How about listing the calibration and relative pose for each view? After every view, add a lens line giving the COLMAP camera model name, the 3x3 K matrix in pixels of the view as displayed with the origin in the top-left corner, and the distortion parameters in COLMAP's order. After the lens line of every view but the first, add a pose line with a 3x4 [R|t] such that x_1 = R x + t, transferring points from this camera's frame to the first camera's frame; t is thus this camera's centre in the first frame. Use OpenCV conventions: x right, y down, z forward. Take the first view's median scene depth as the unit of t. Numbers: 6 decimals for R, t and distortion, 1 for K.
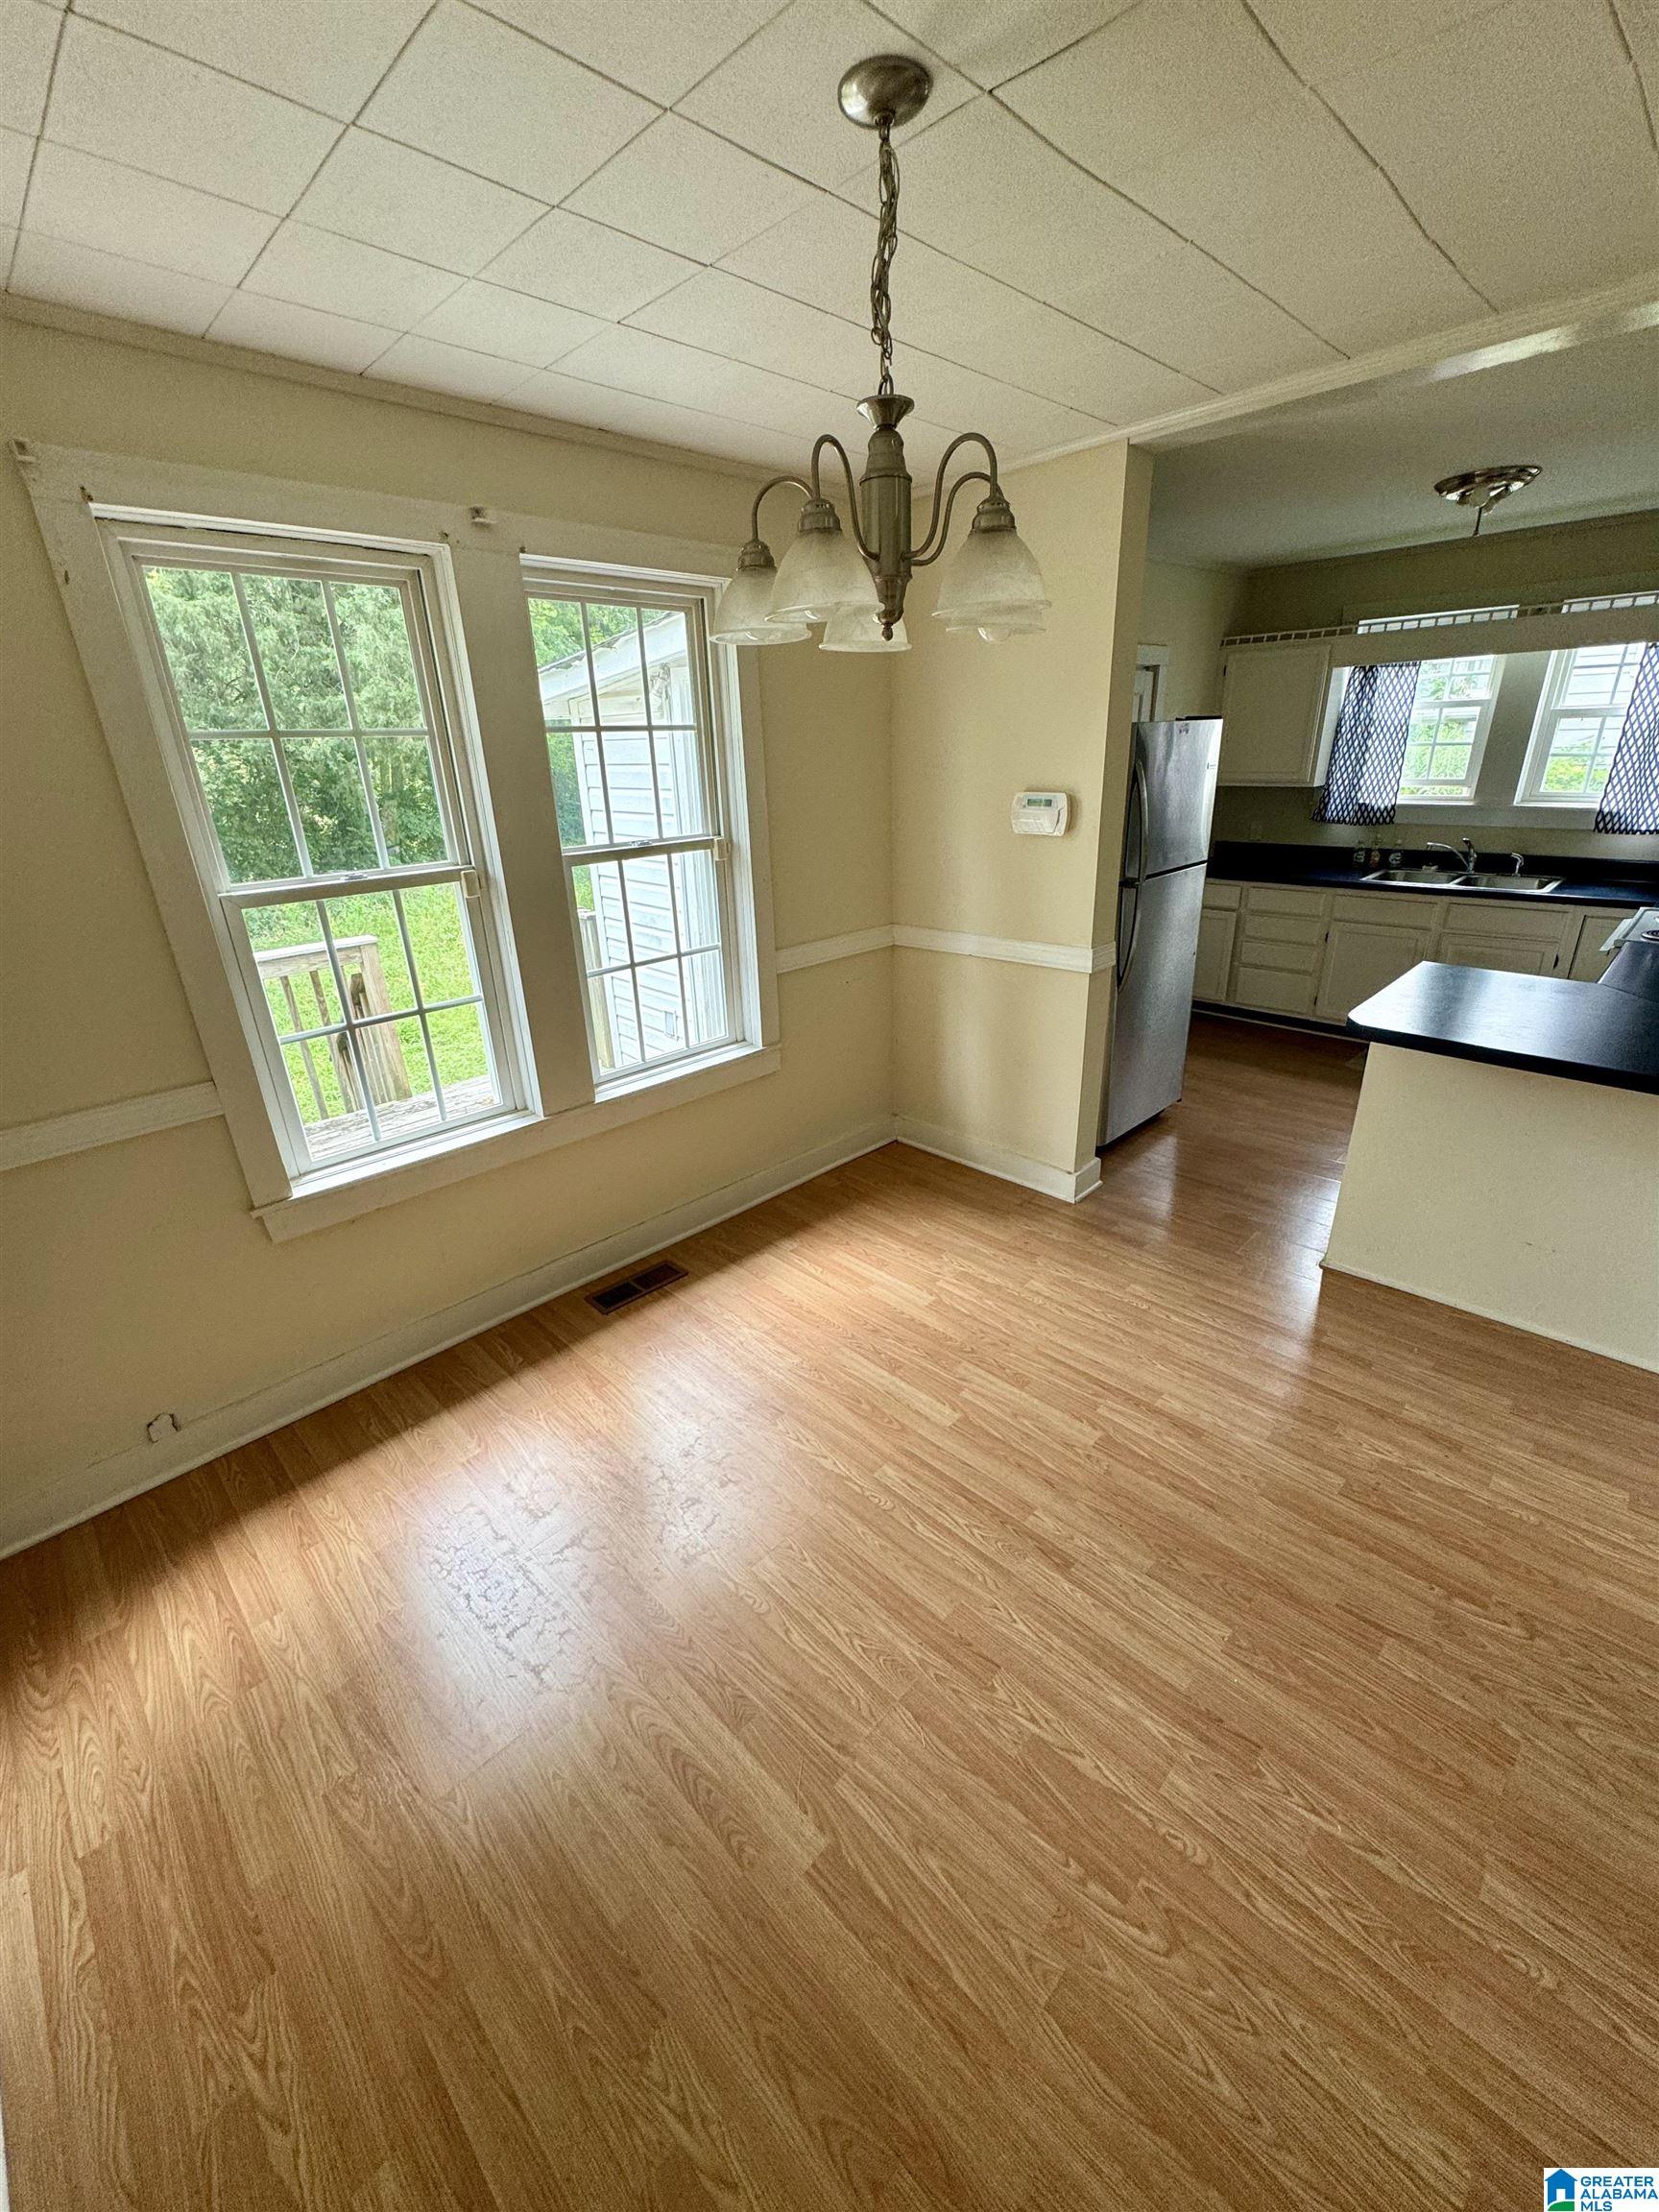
lens RADIAL K [[891.2, 0, 832.8], [0, 891.2, 1105.8], [0, 0, 1]] dist [0.000730, 0.000186]
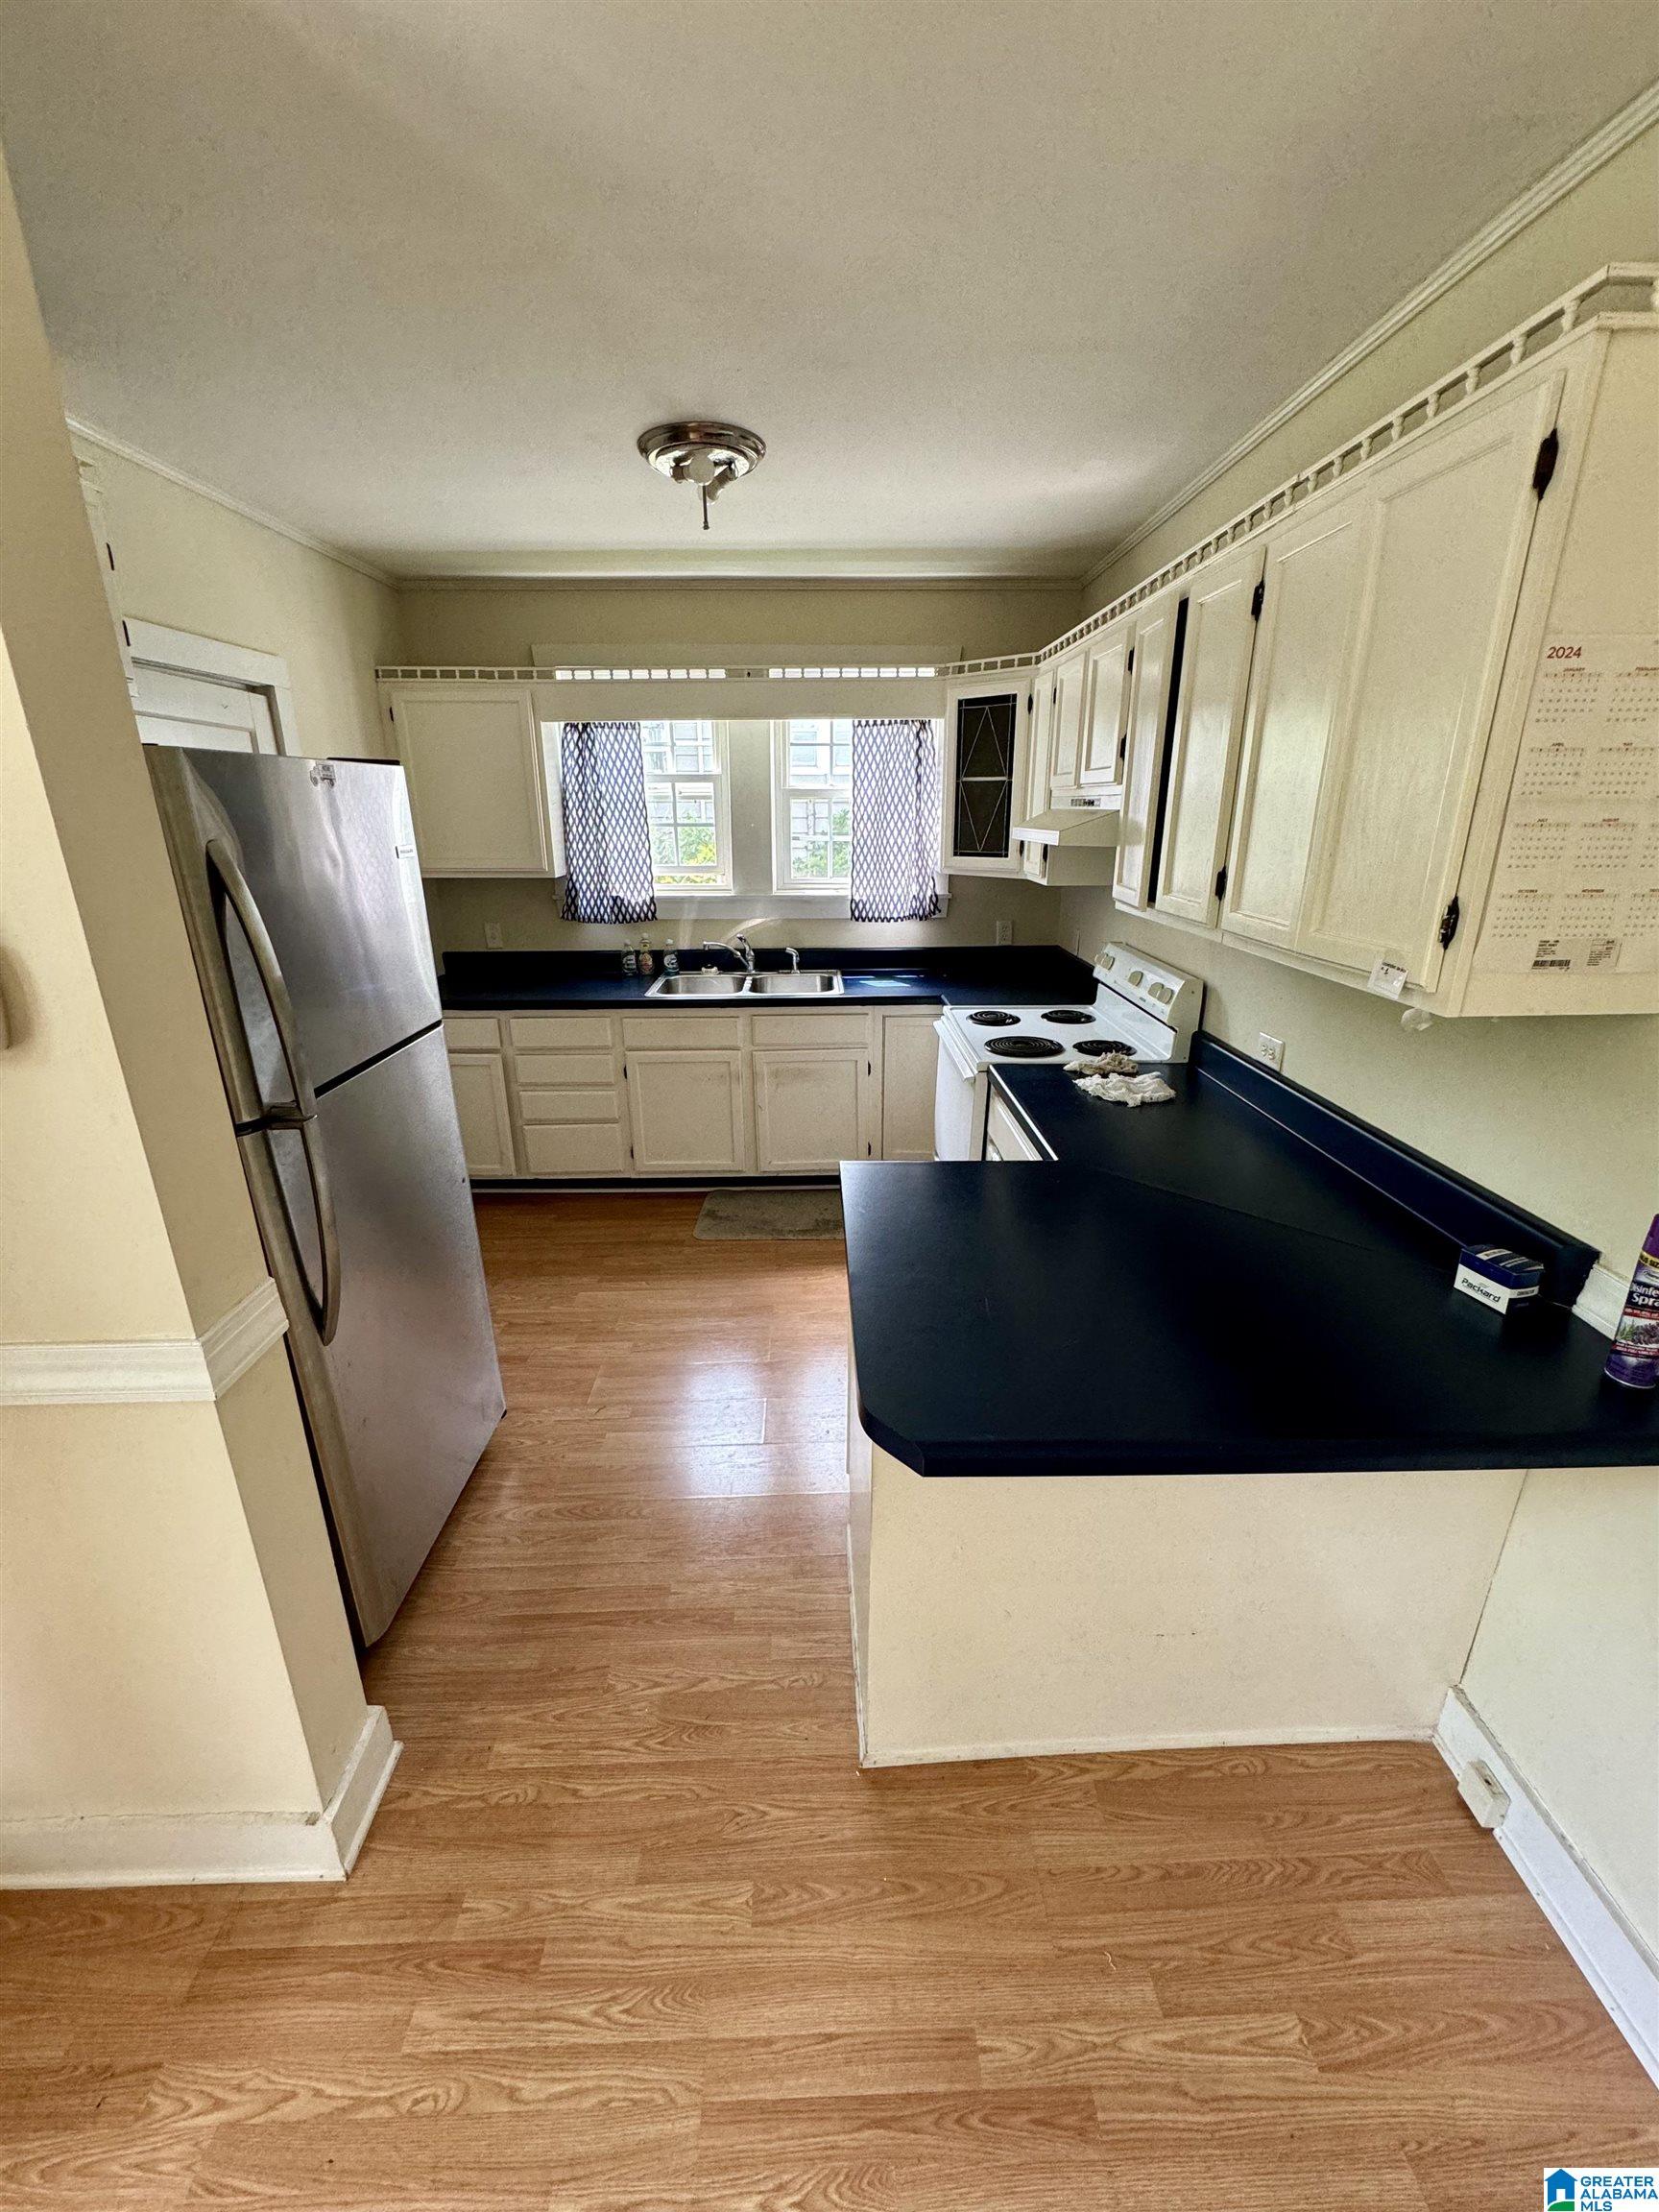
lens RADIAL K [[891.2, 0, 832.8], [0, 891.2, 1105.8], [0, 0, 1]] dist [0.000730, 0.000186]
pose [[0.694403, -0.196994, 0.692097, 0.154518], [0.254856, 0.966783, 0.019474, -0.135074], [-0.672944, 0.162862, 0.721542, 0.354496]]
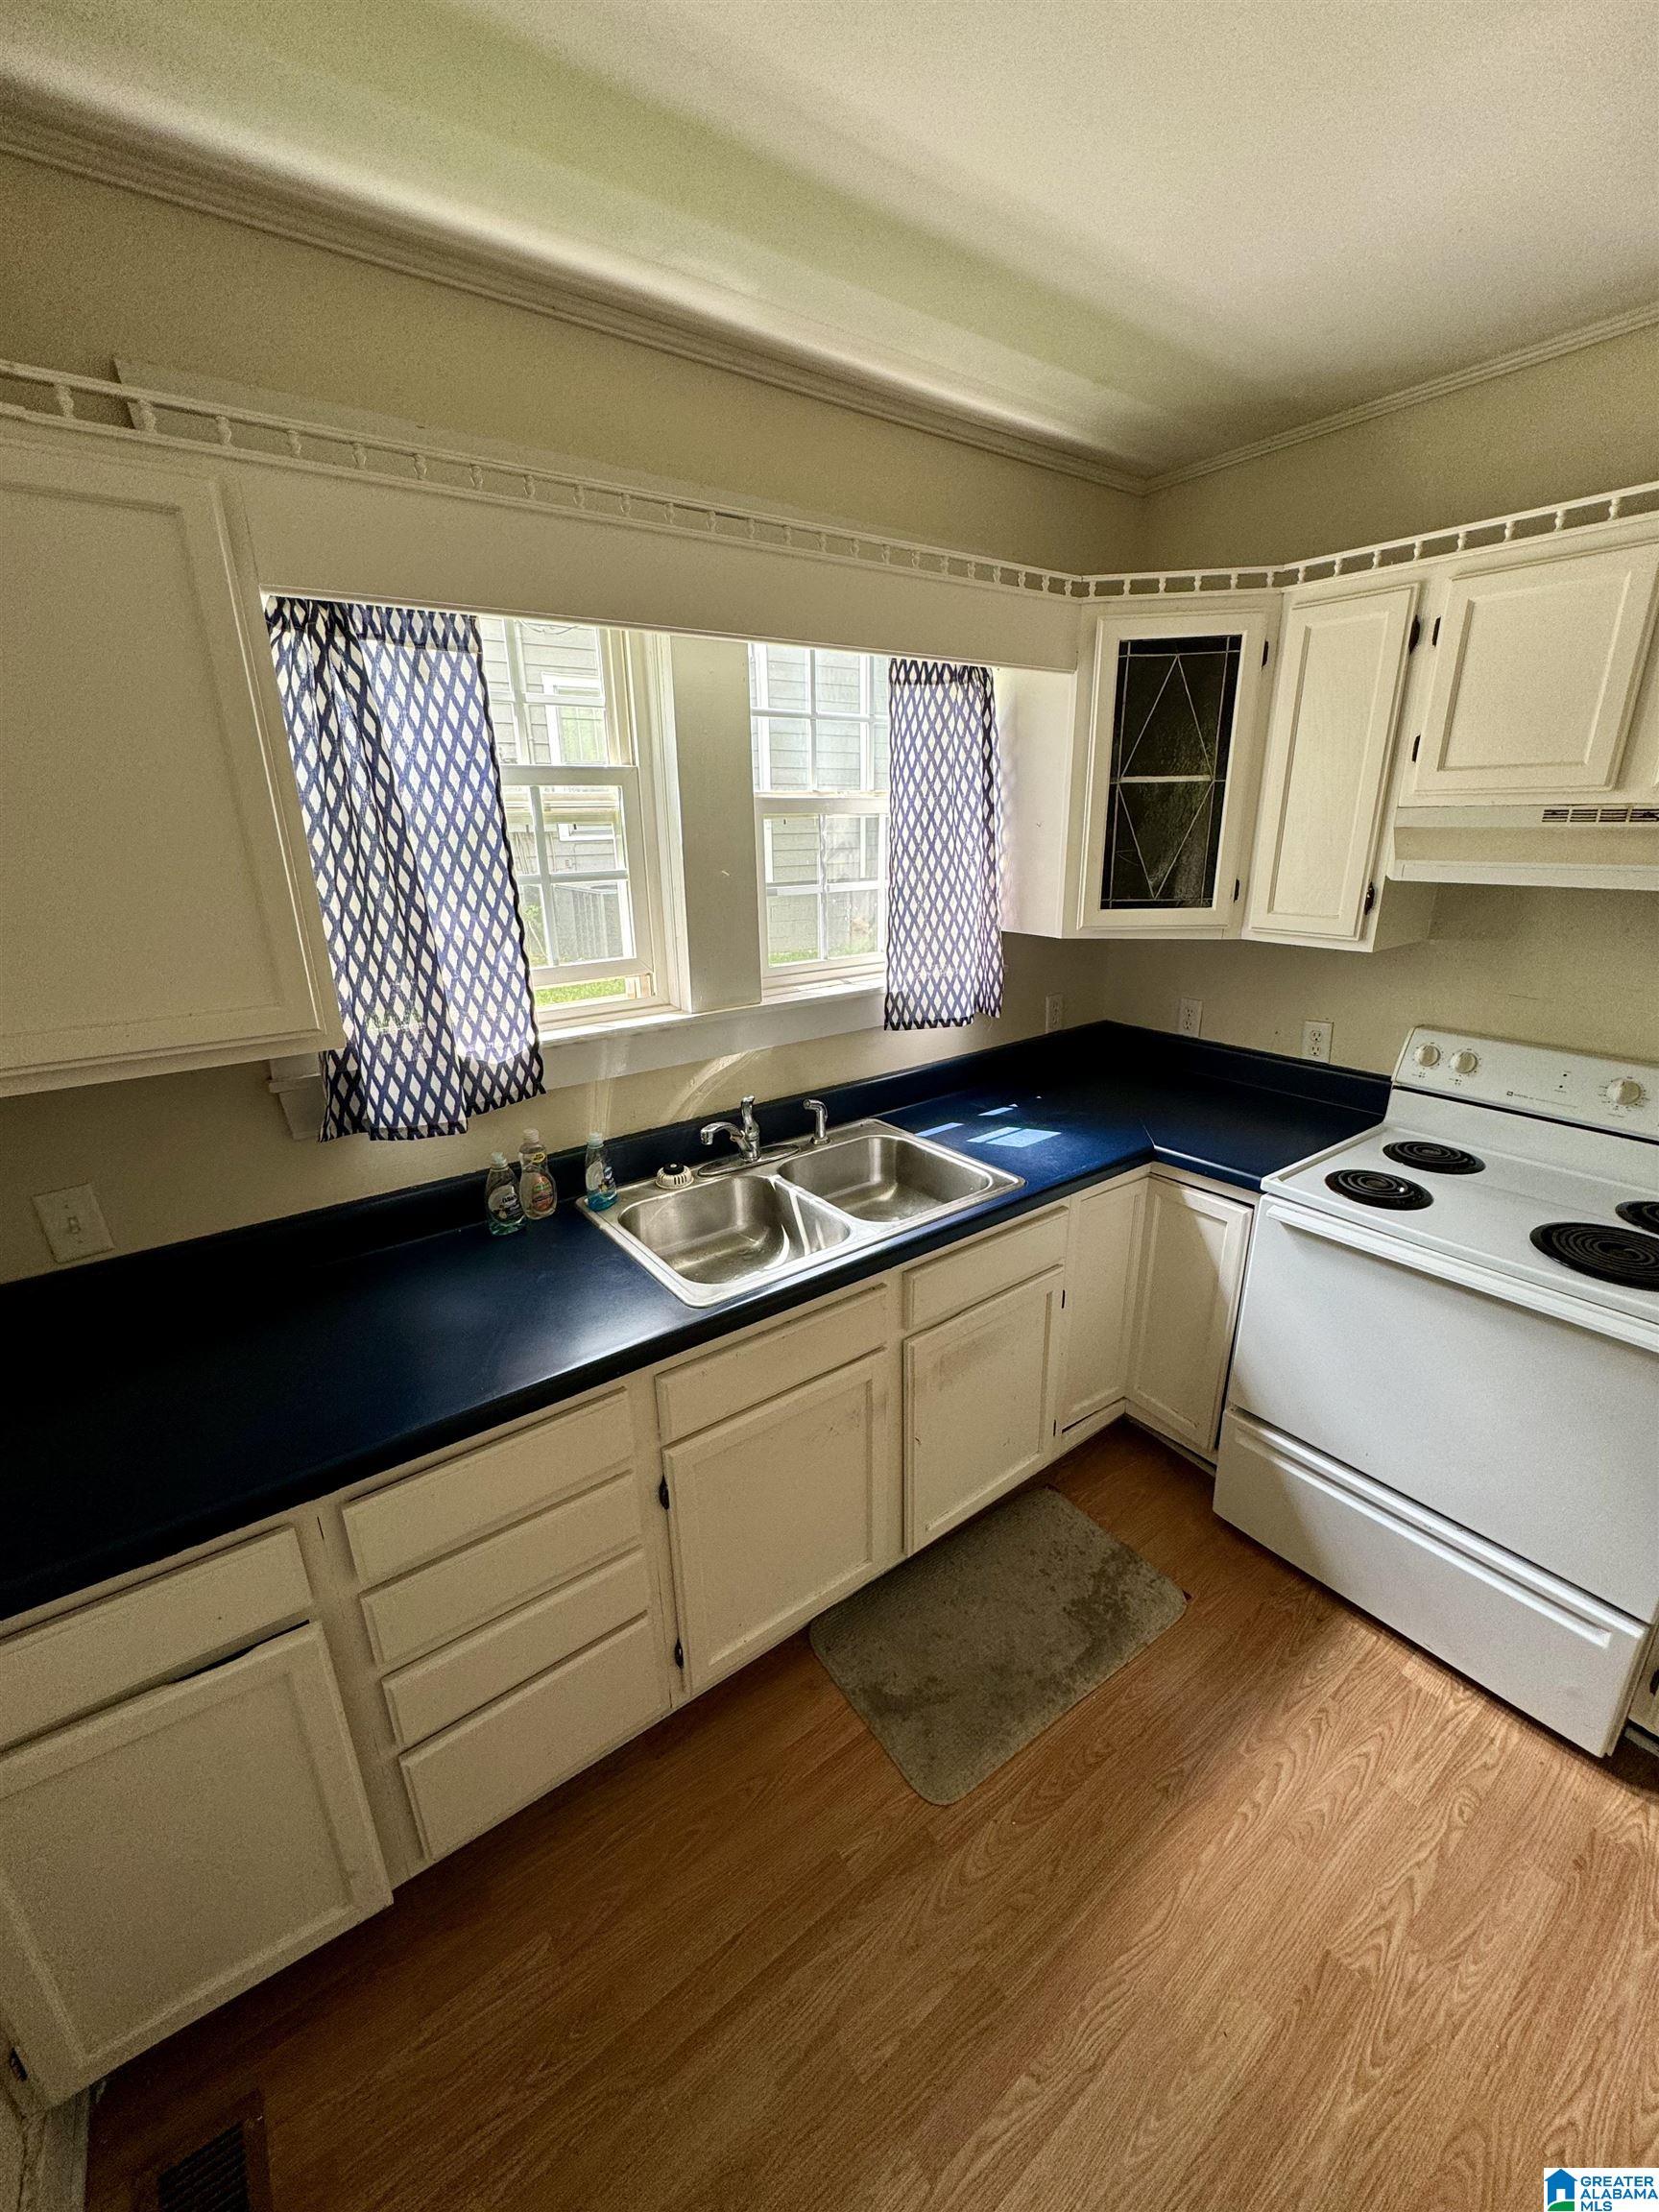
lens RADIAL K [[884.2, 0, 827.0], [0, 884.2, 1098.4], [0, 0, 1]] dist [0.018563, -0.000054]
pose [[0.148398, -0.272245, 0.950716, 0.321276], [0.390426, 0.899396, 0.196608, -0.359651], [-0.908595, 0.342008, 0.239760, 0.857863]]
